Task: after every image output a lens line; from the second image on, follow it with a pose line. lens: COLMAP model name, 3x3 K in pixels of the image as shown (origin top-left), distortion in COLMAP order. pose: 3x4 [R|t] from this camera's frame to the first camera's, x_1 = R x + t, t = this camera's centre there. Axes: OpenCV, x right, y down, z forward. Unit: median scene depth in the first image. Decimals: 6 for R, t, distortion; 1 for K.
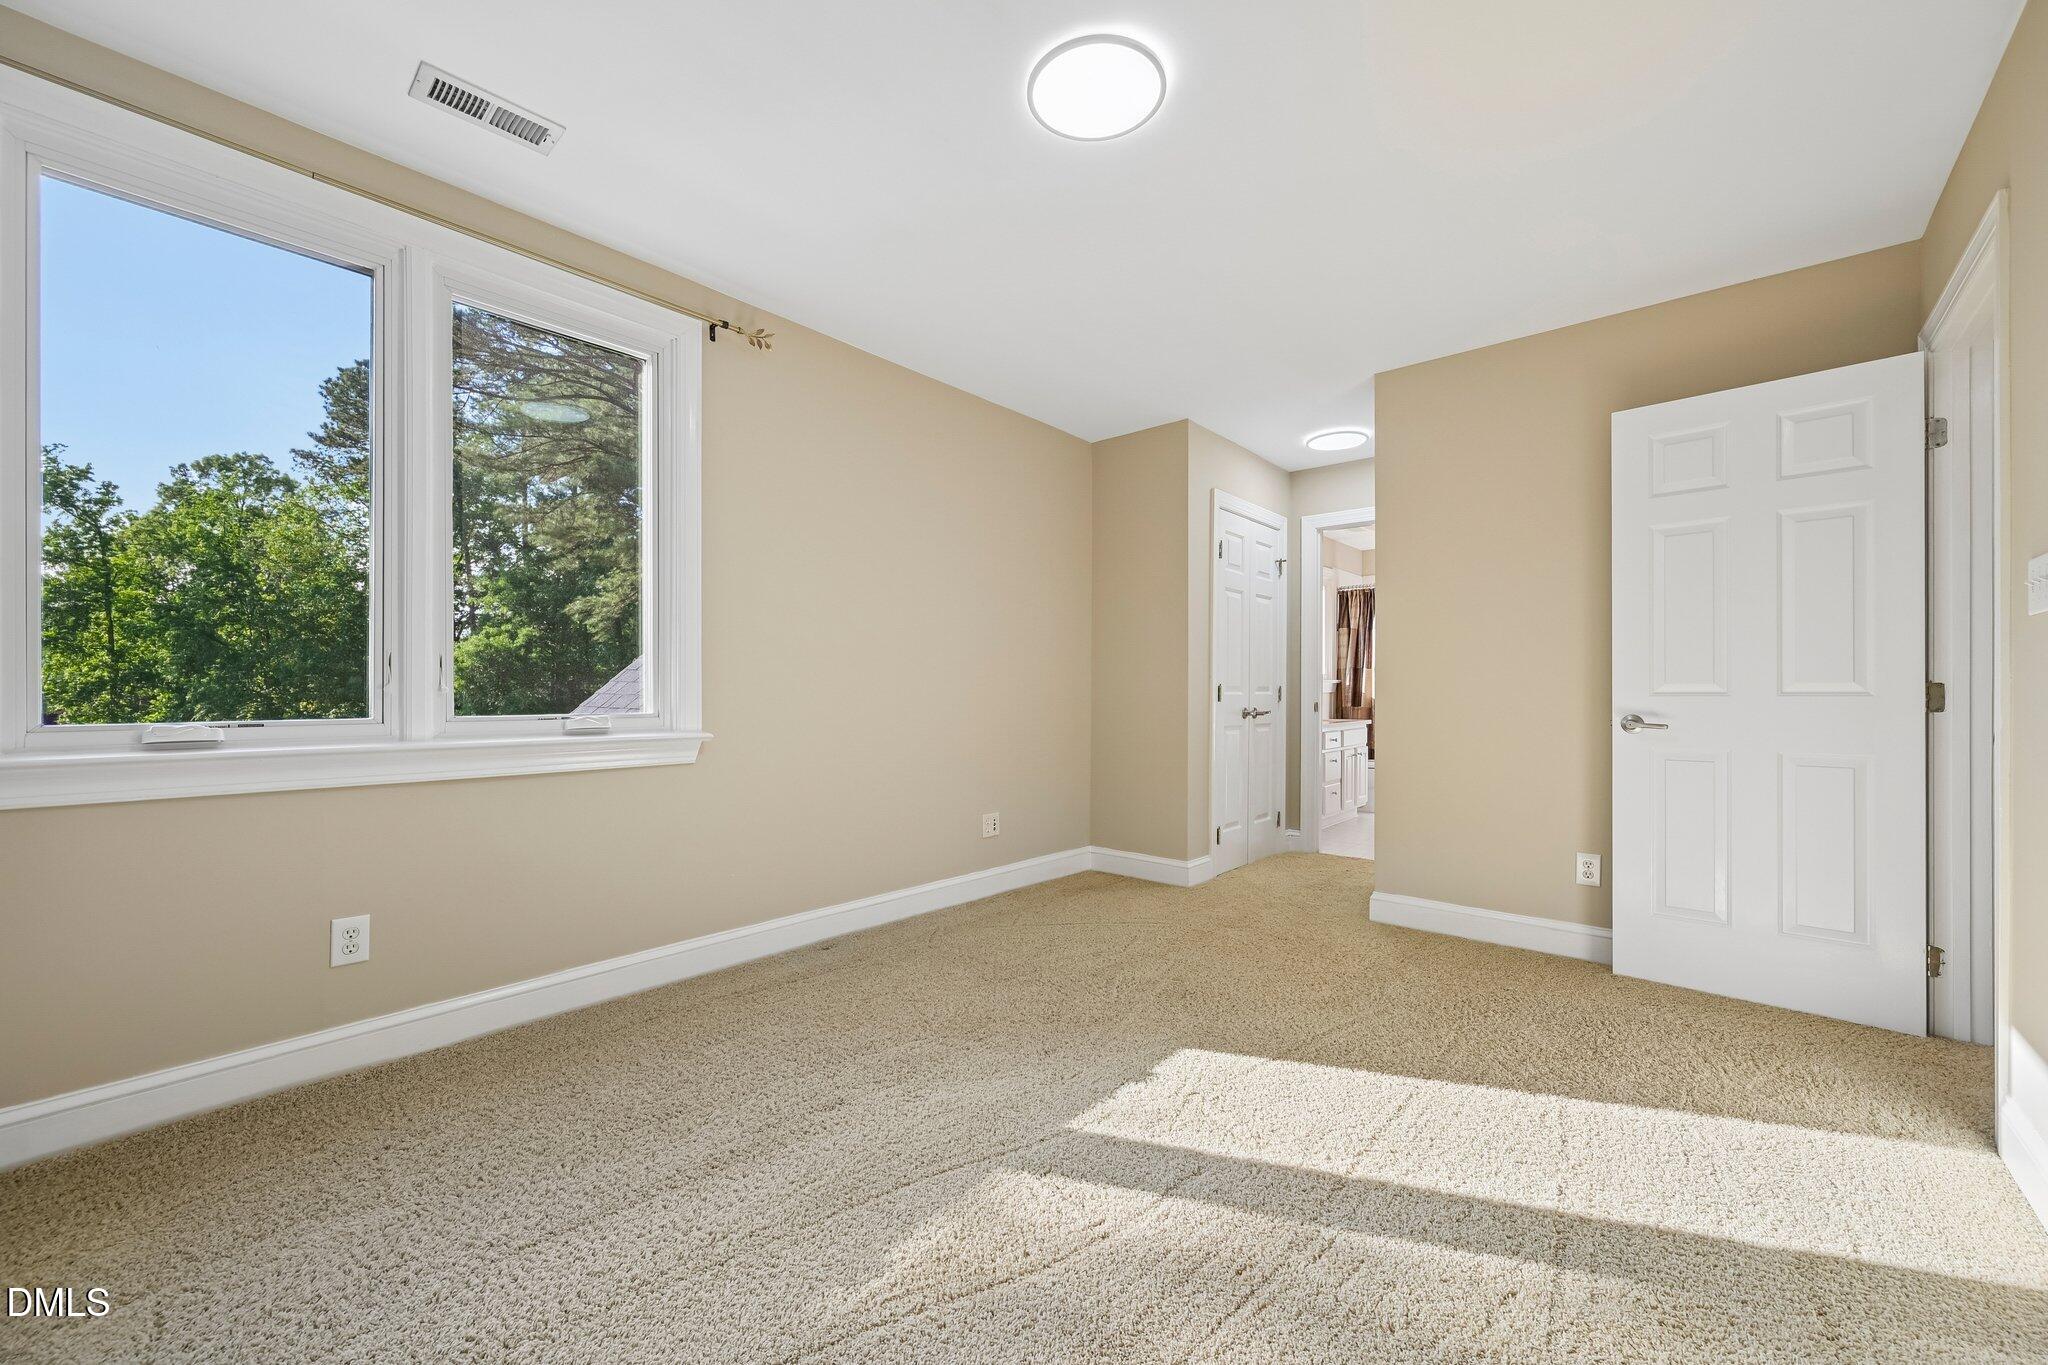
lens RADIAL K [[830.1, 0, 1023.0], [0, 830.1, 683.5], [0, 0, 1]] dist [0.002020, -0.000023]
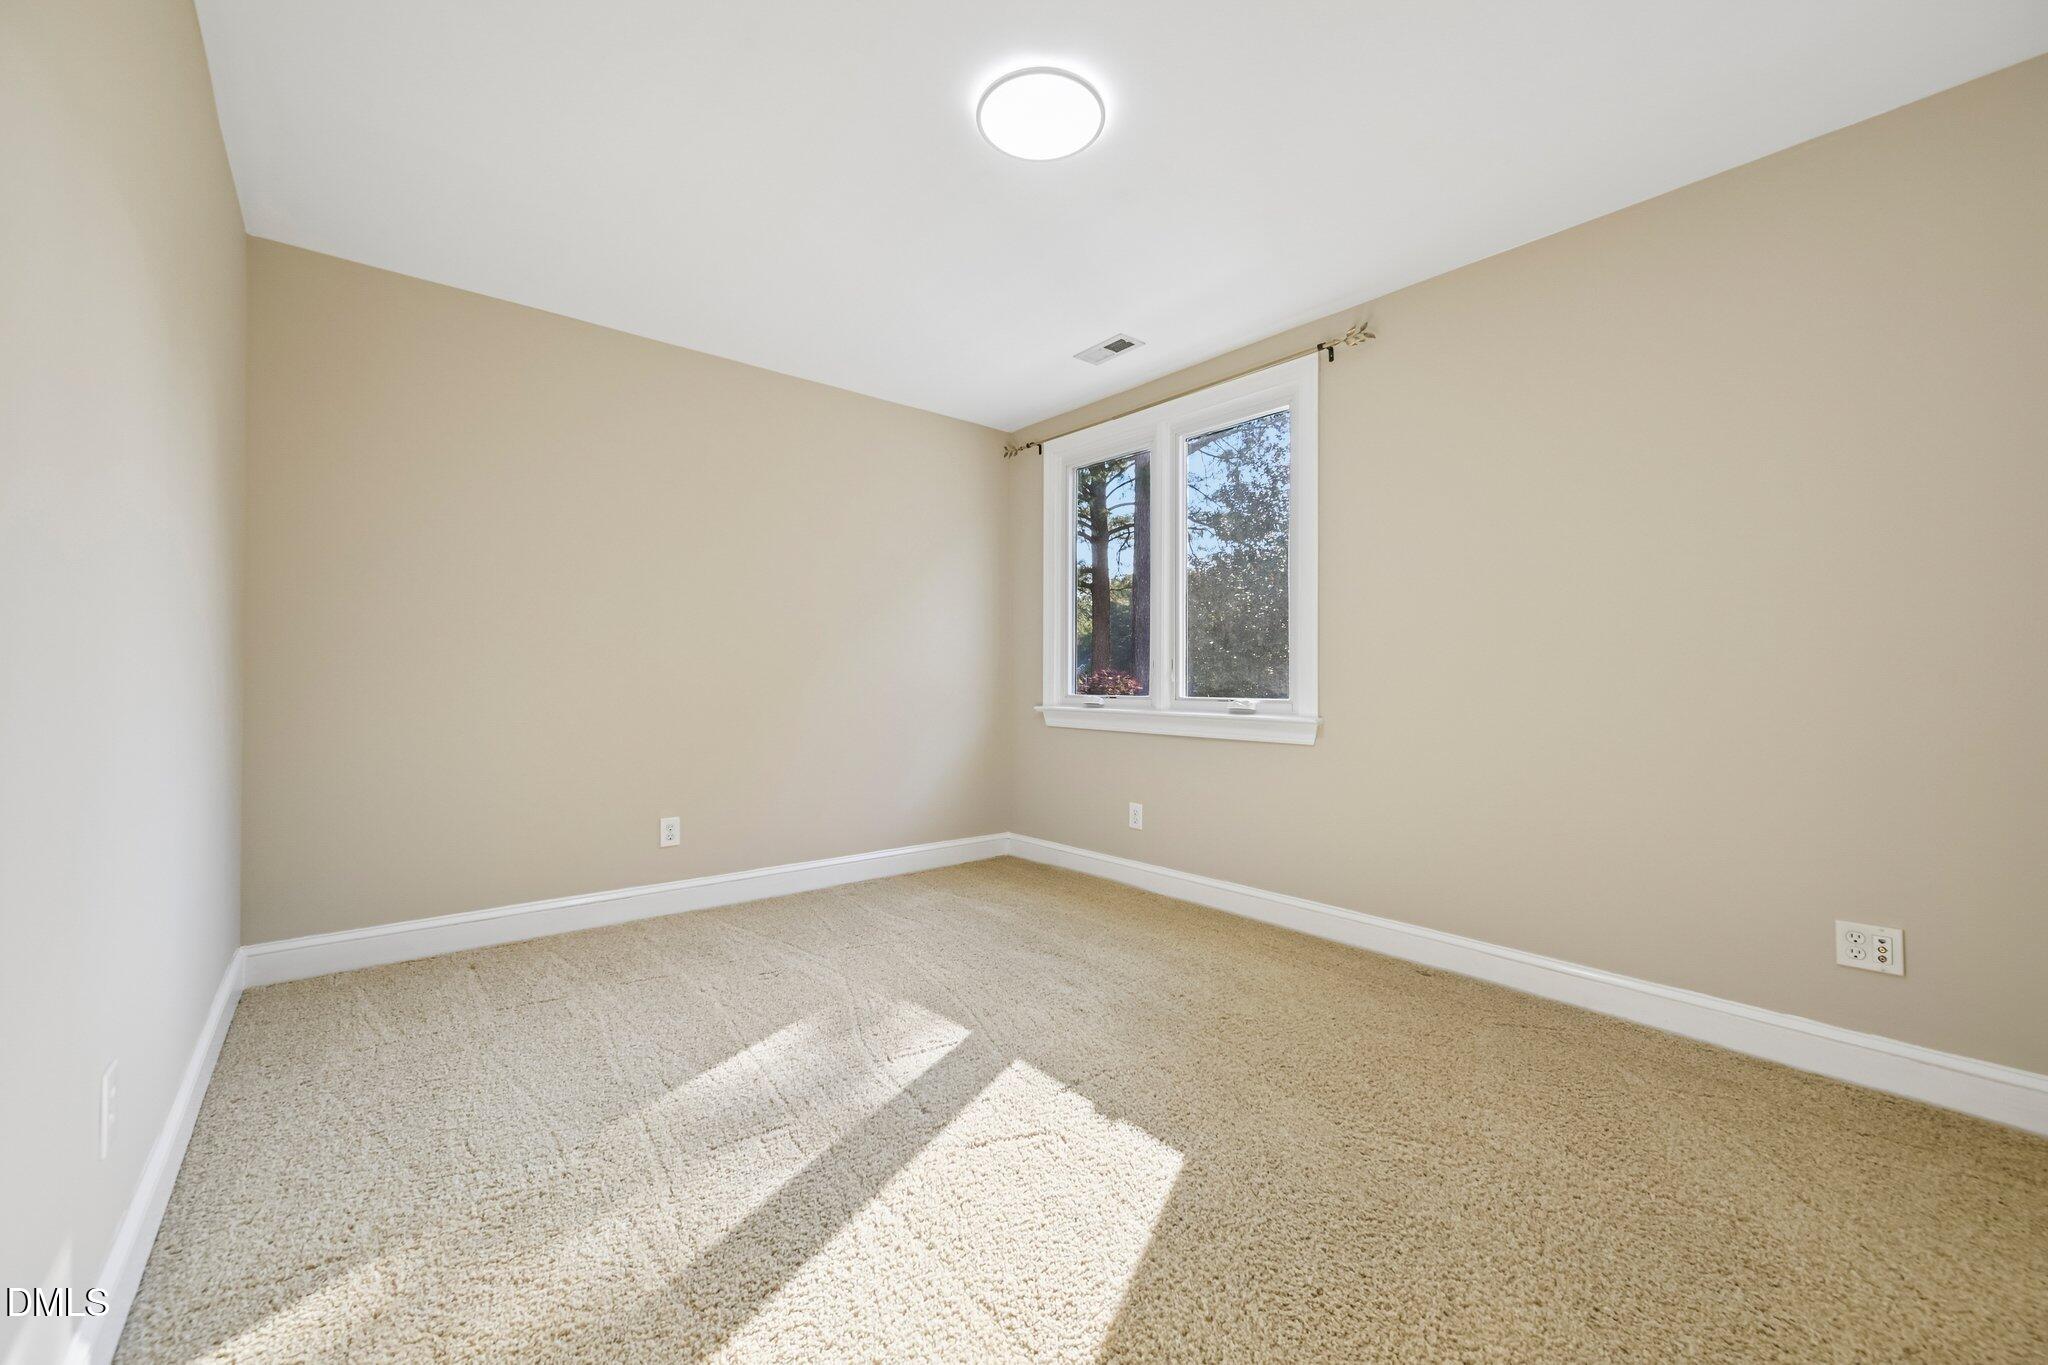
lens RADIAL K [[830.1, 0, 1020.7], [0, 830.1, 679.9], [0, 0, 1]] dist [0.002020, -0.000023]
pose [[-0.188351, -0.010927, -0.982041, 0.938526], [-0.005041, 0.999936, -0.010159, 0.024476], [0.982089, 0.003037, -0.188394, 0.984314]]
